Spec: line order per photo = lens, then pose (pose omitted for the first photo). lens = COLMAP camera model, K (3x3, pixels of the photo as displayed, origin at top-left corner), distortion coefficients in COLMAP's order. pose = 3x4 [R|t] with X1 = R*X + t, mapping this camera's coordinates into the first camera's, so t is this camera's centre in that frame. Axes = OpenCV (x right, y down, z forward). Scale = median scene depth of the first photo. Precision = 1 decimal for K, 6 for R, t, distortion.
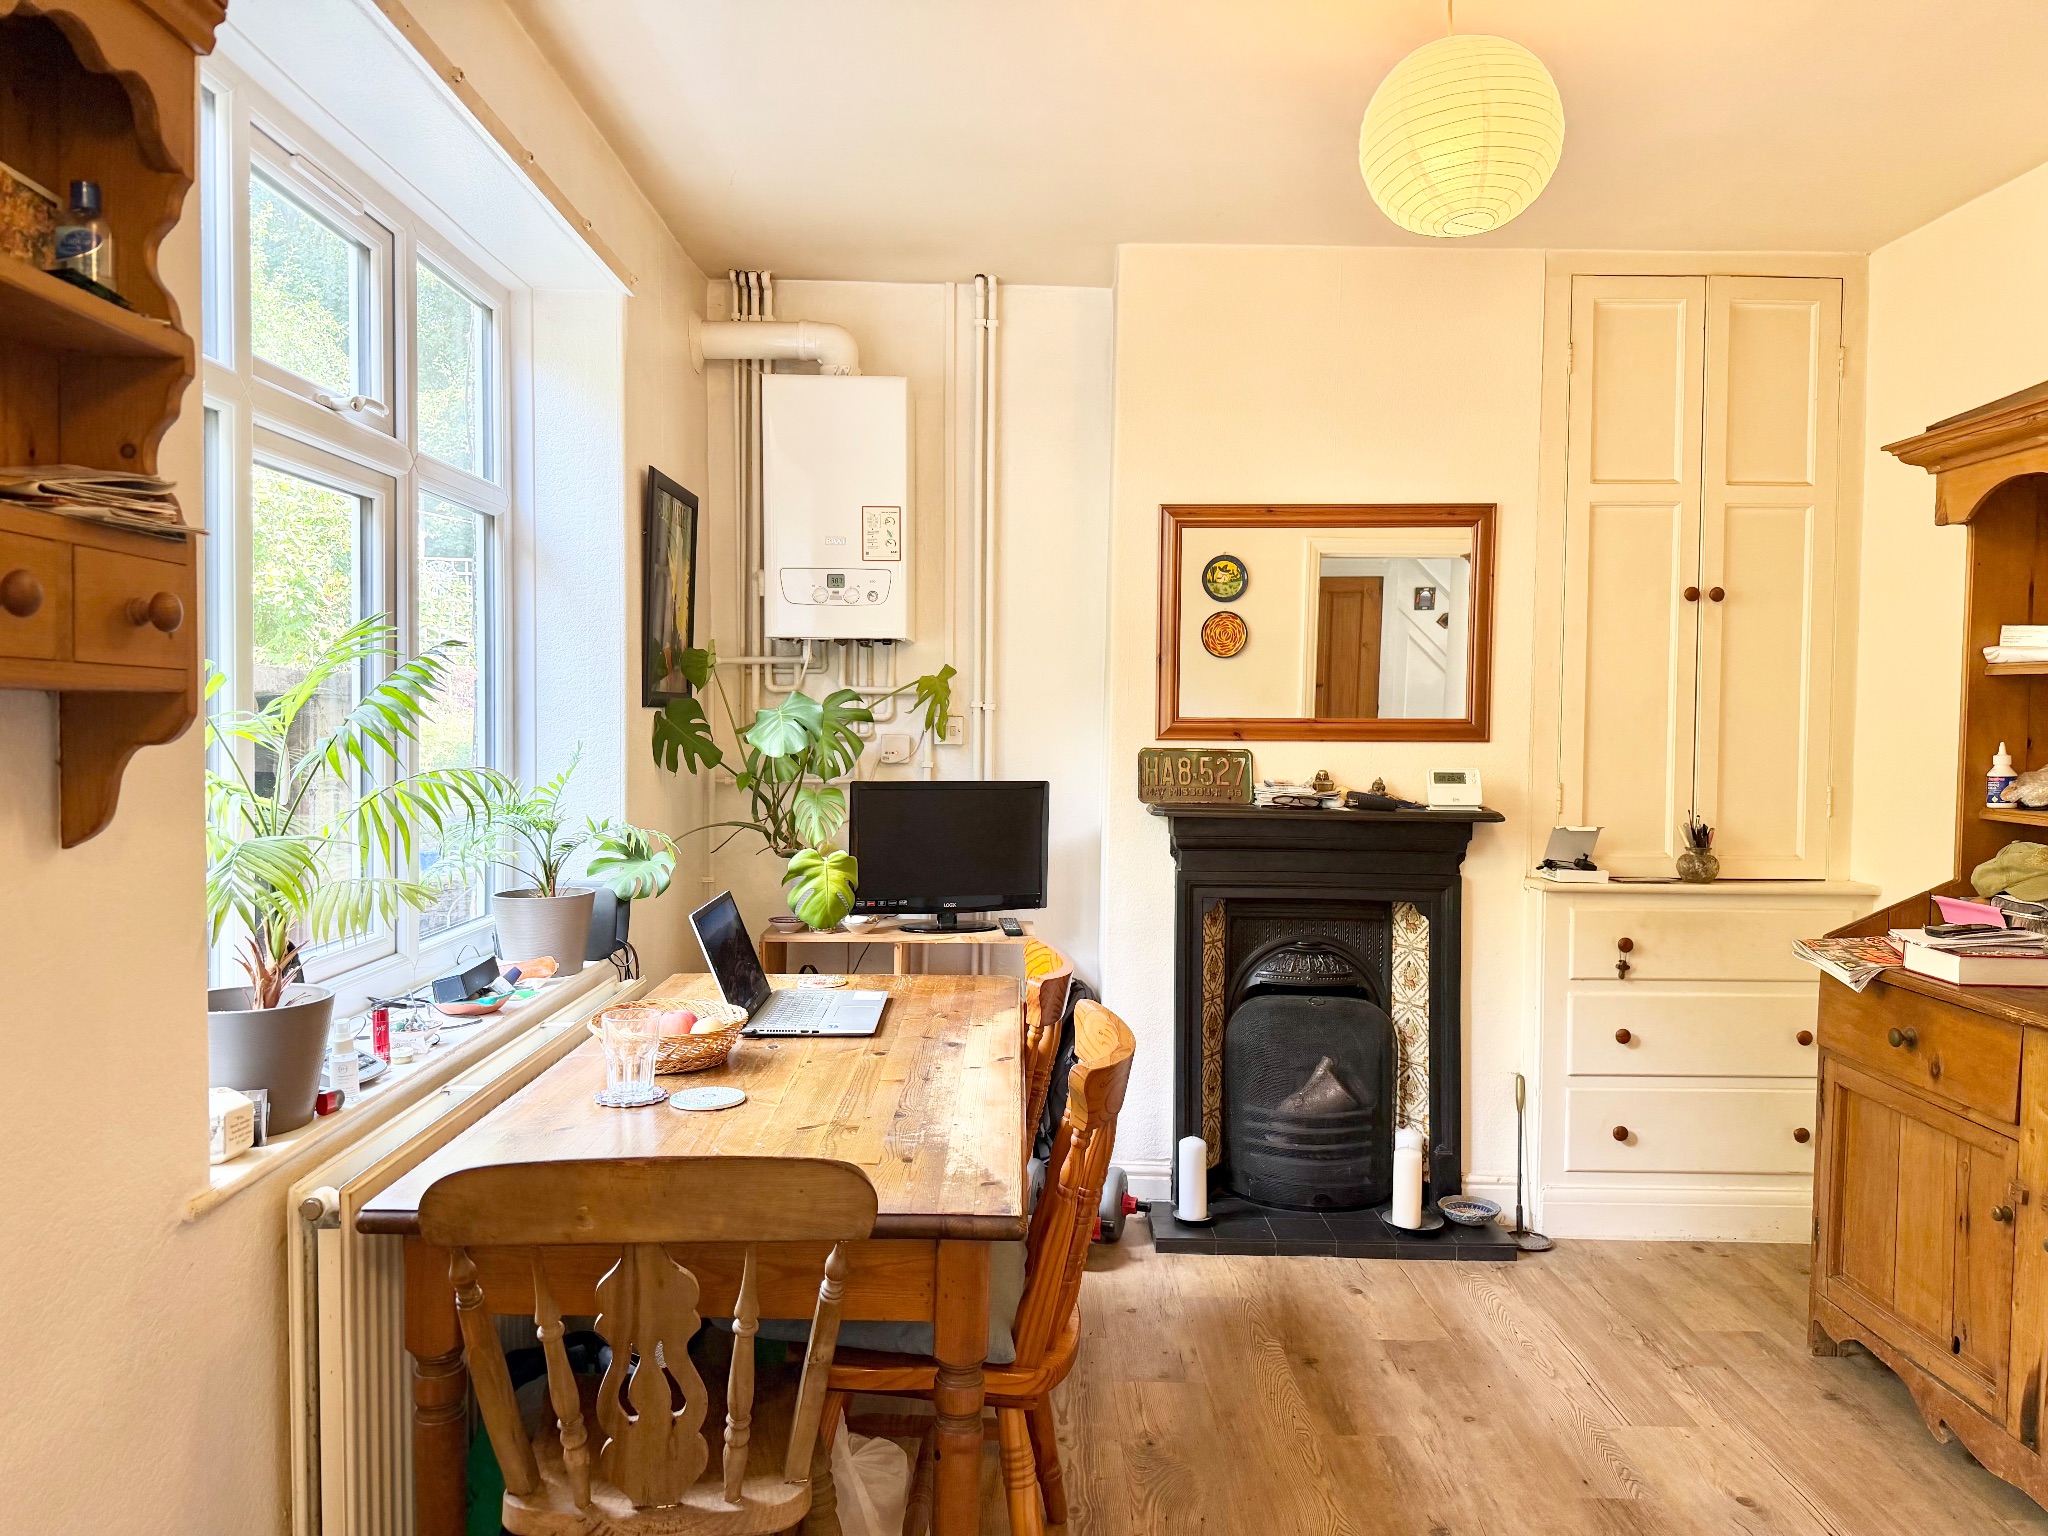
lens RADIAL K [[1435.0, 0, 1011.5], [0, 1435.0, 769.5], [0, 0, 1]] dist [0.059022, -0.061765]
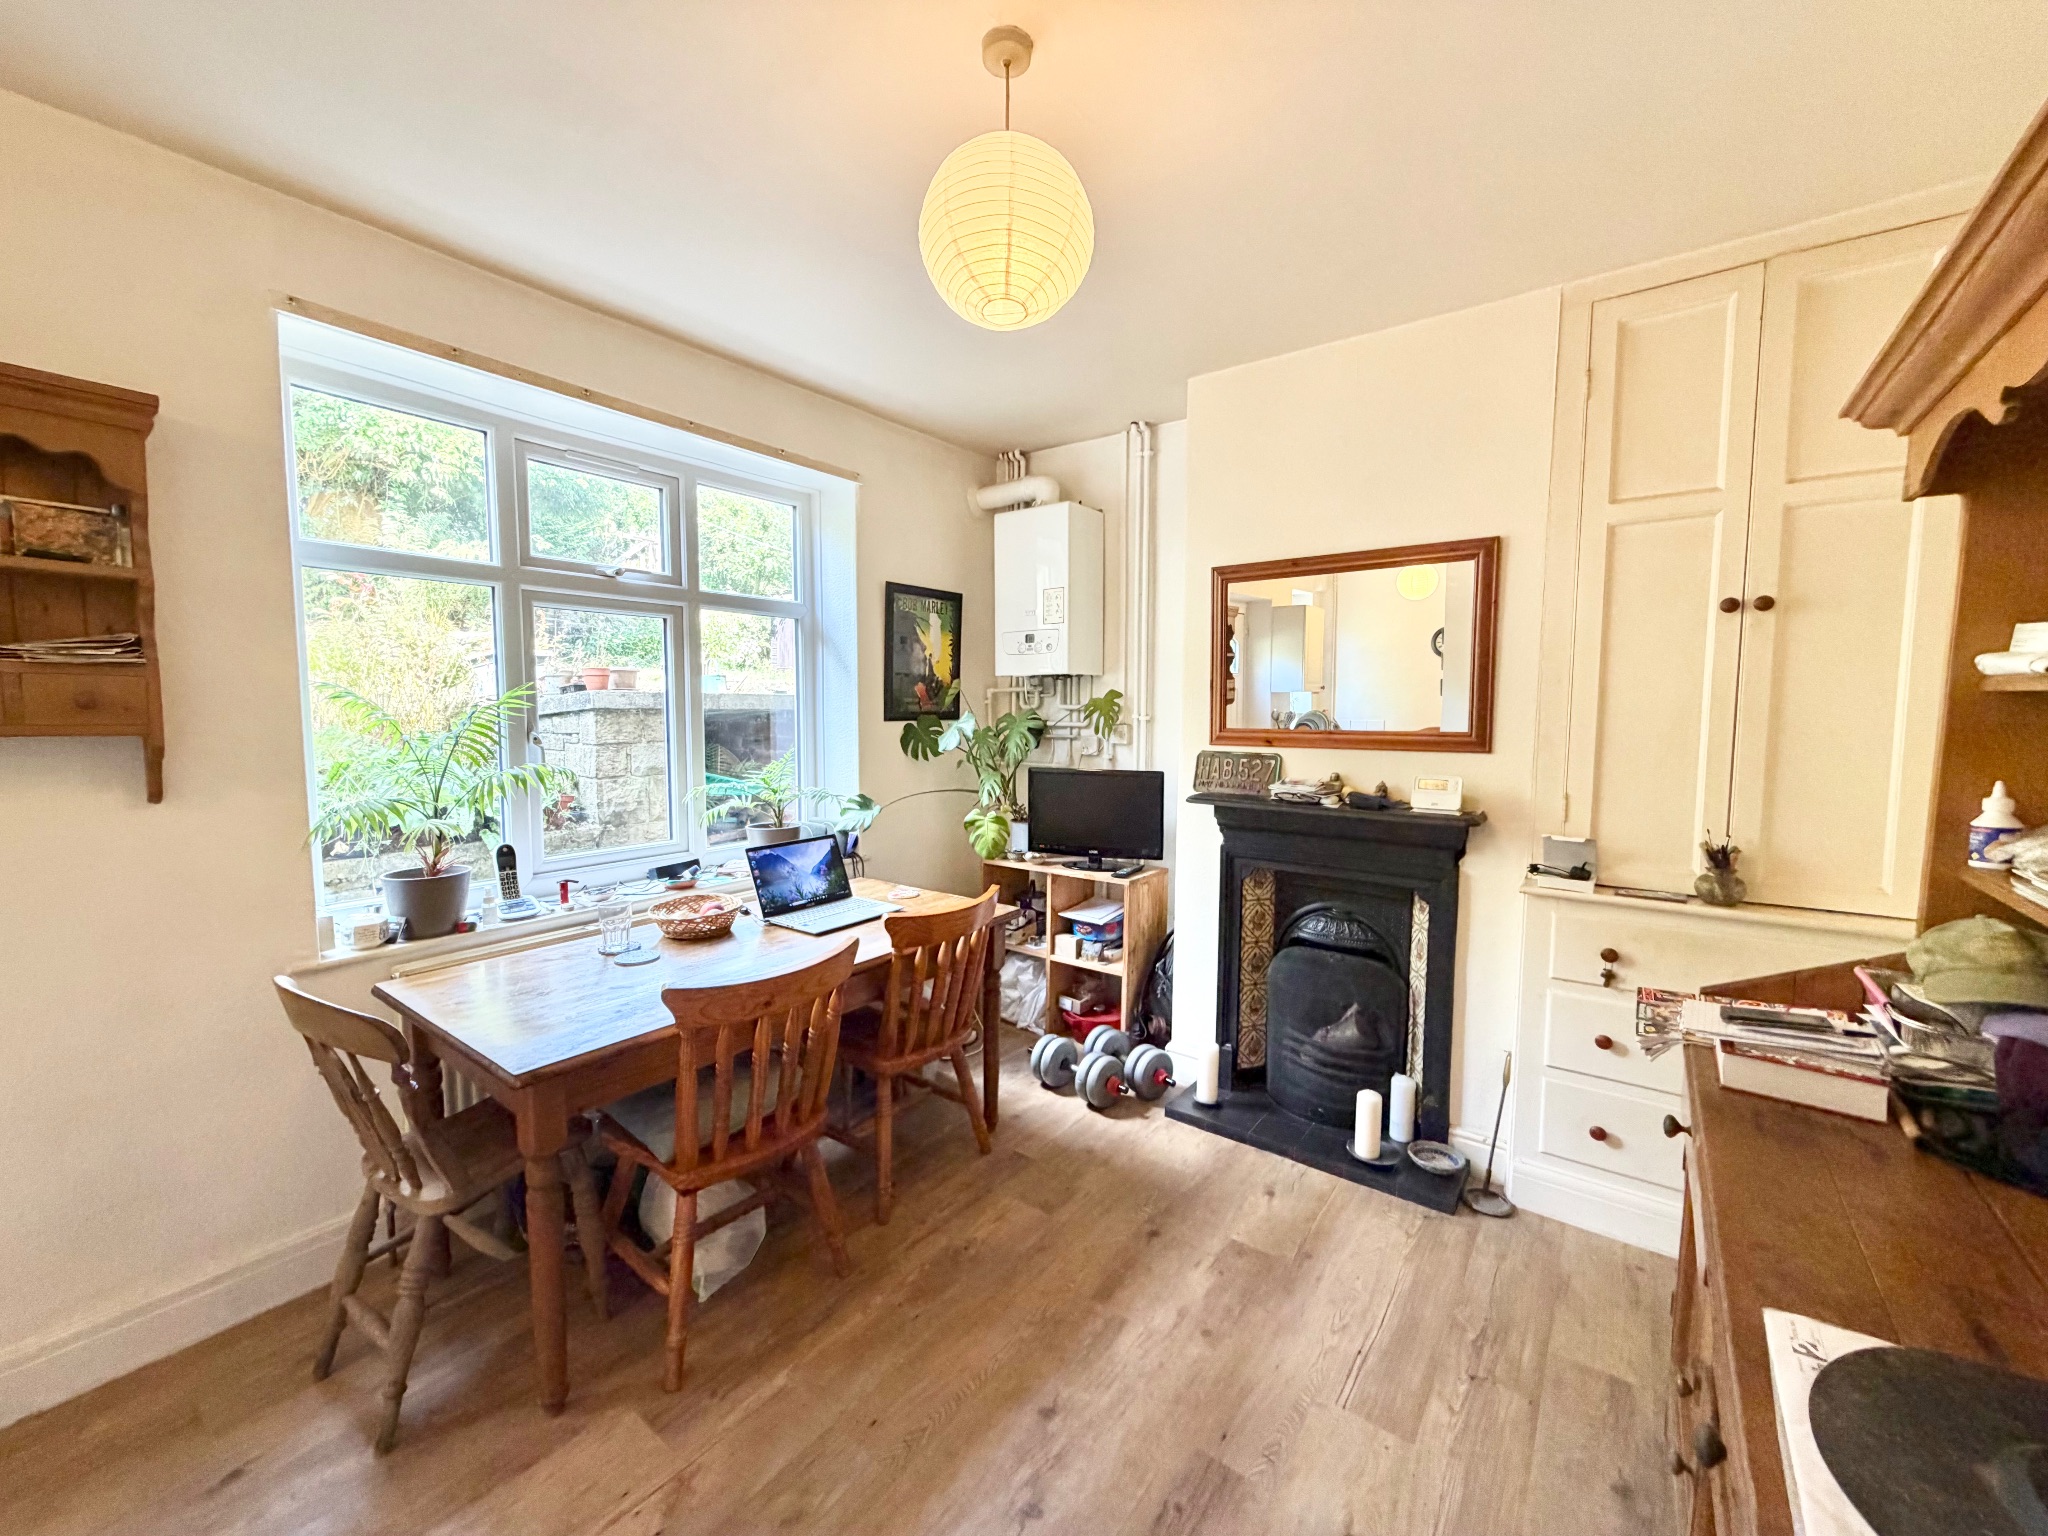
lens RADIAL K [[818.9, 0, 1017.4], [0, 818.9, 775.3], [0, 0, 1]] dist [-0.002003, 0.001733]
pose [[0.801017, 0.043117, -0.597087, 0.418724], [-0.018313, 0.998701, 0.047552, -0.025822], [0.598362, -0.027155, 0.800766, 0.281450]]
